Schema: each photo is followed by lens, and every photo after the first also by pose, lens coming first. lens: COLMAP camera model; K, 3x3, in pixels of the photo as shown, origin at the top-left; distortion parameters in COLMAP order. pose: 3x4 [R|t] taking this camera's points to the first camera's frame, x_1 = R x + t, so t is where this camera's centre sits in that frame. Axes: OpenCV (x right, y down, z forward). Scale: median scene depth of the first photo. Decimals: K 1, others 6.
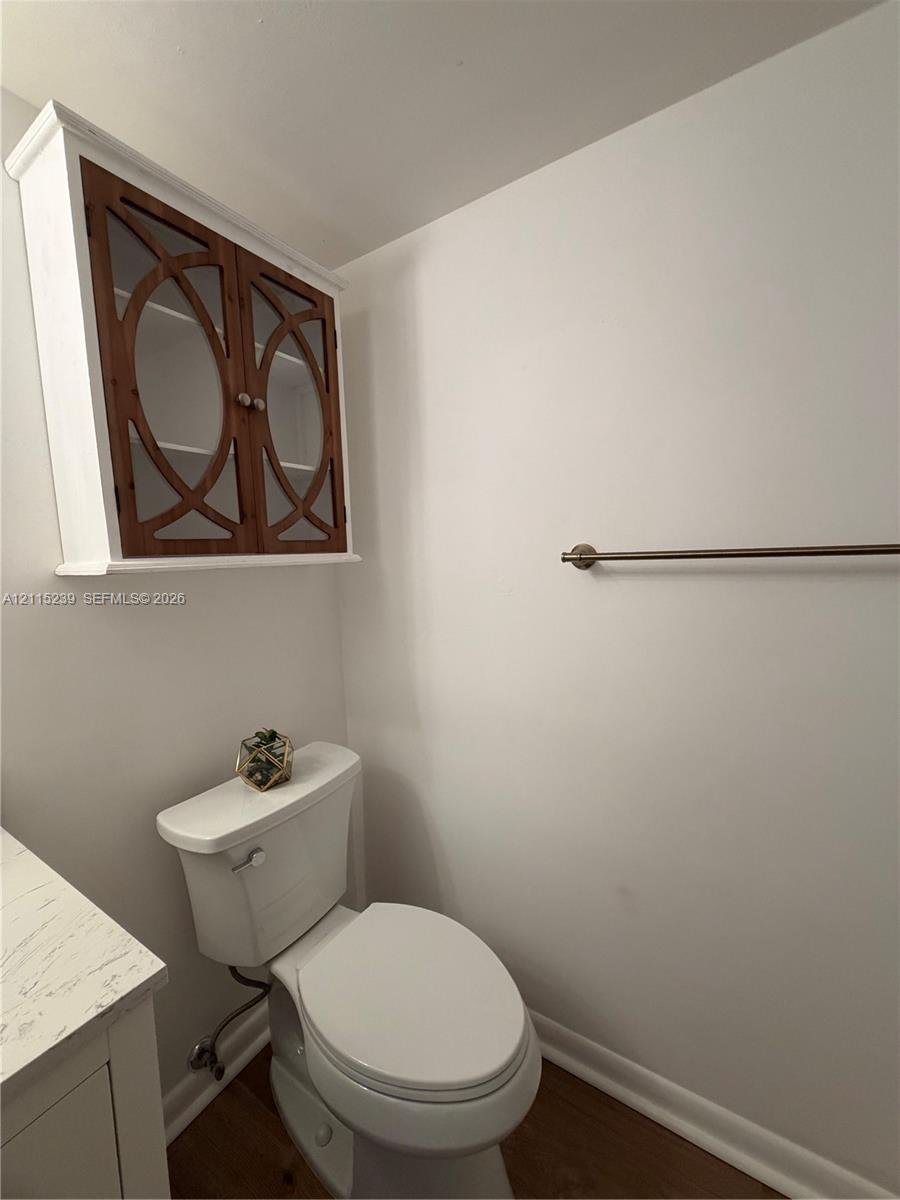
lens RADIAL K [[479.4, 0, 453.4], [0, 479.4, 602.7], [0, 0, 1]] dist [0.000994, -0.000204]
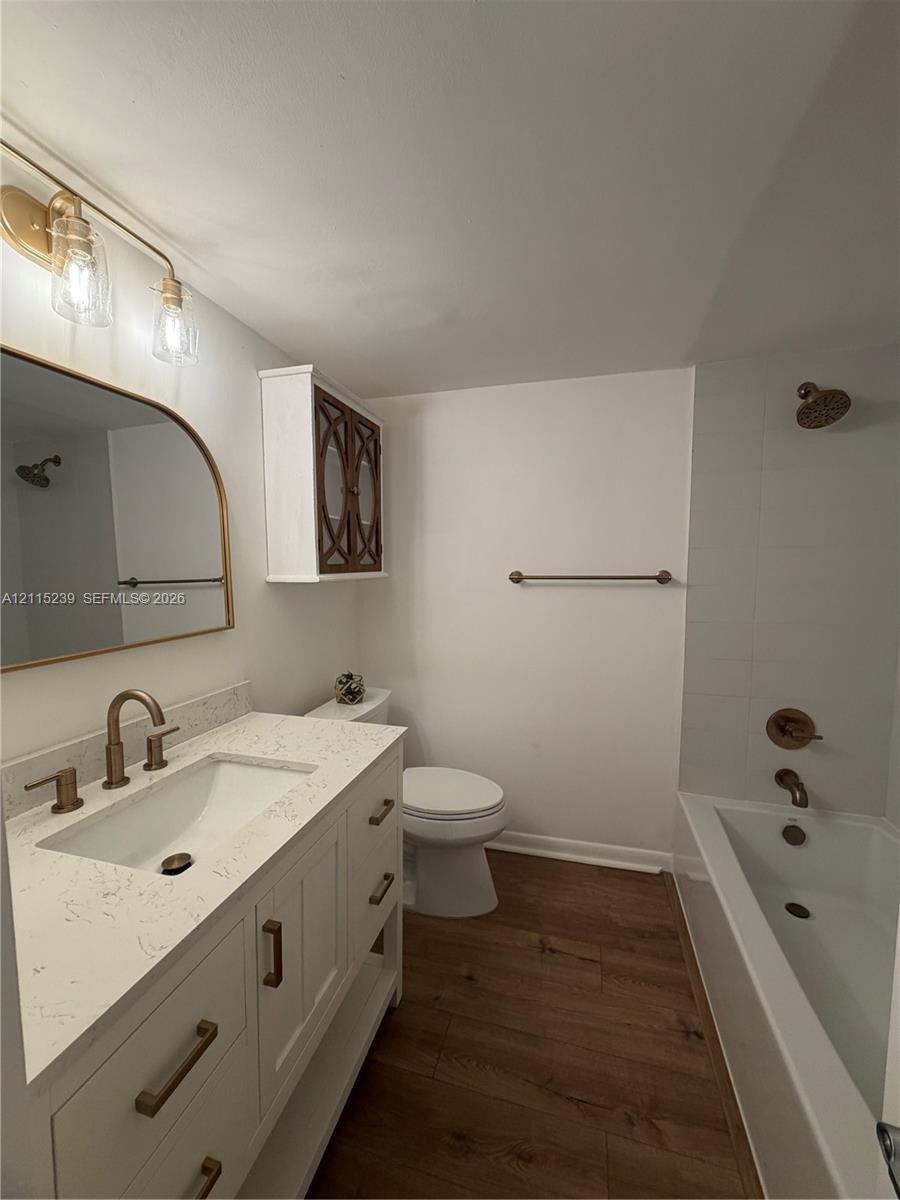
lens RADIAL K [[479.4, 0, 453.4], [0, 479.4, 602.7], [0, 0, 1]] dist [0.000994, -0.000204]
pose [[0.953742, 0.004698, 0.300590, -0.624043], [0.004482, 0.999545, -0.029844, 0.074141], [-0.300593, 0.029811, 0.953286, -0.883713]]
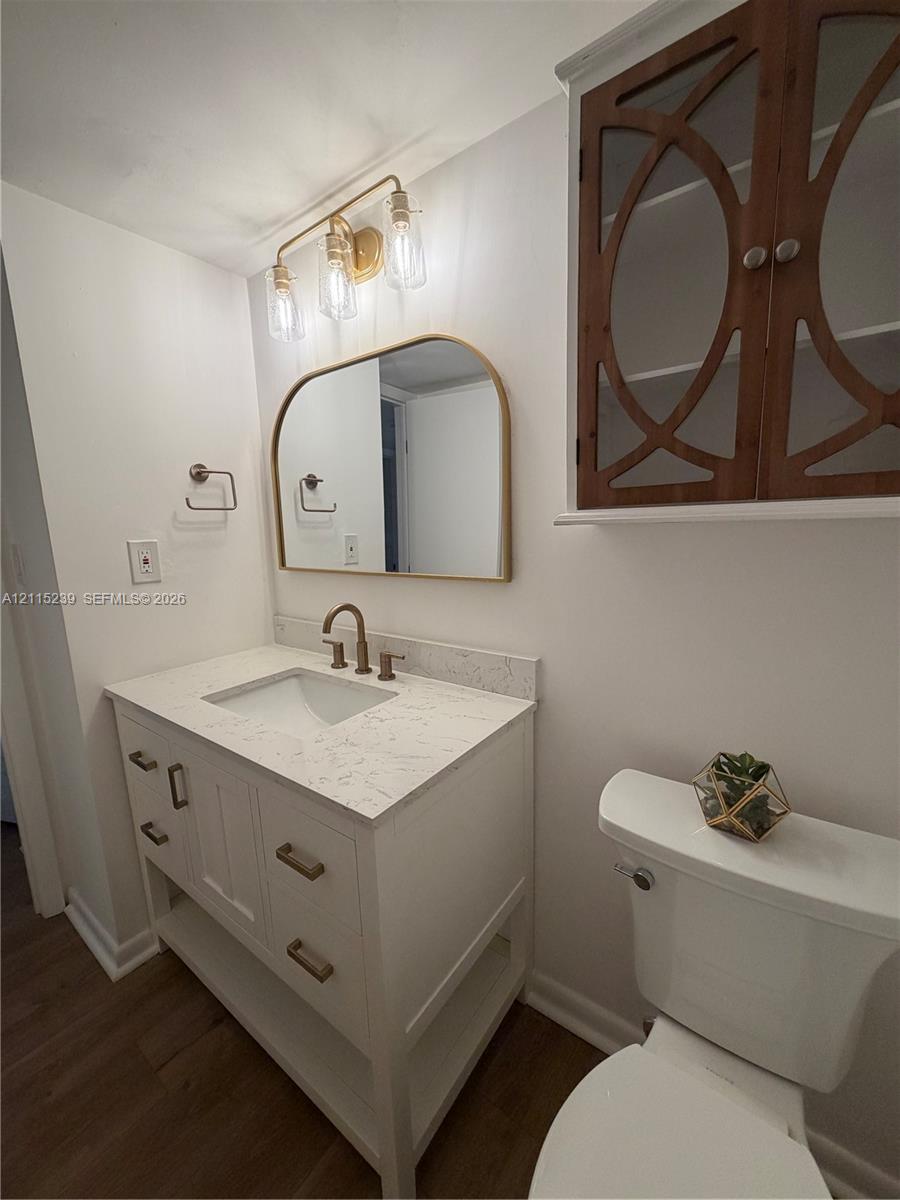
lens RADIAL K [[482.4, 0, 447.2], [0, 482.4, 601.8], [0, 0, 1]] dist [0.000722, -0.000009]
pose [[-0.074124, 0.202039, -0.976568, 0.319823], [-0.069021, 0.975875, 0.207134, -0.077983], [0.994858, 0.082757, -0.058391, 0.657880]]
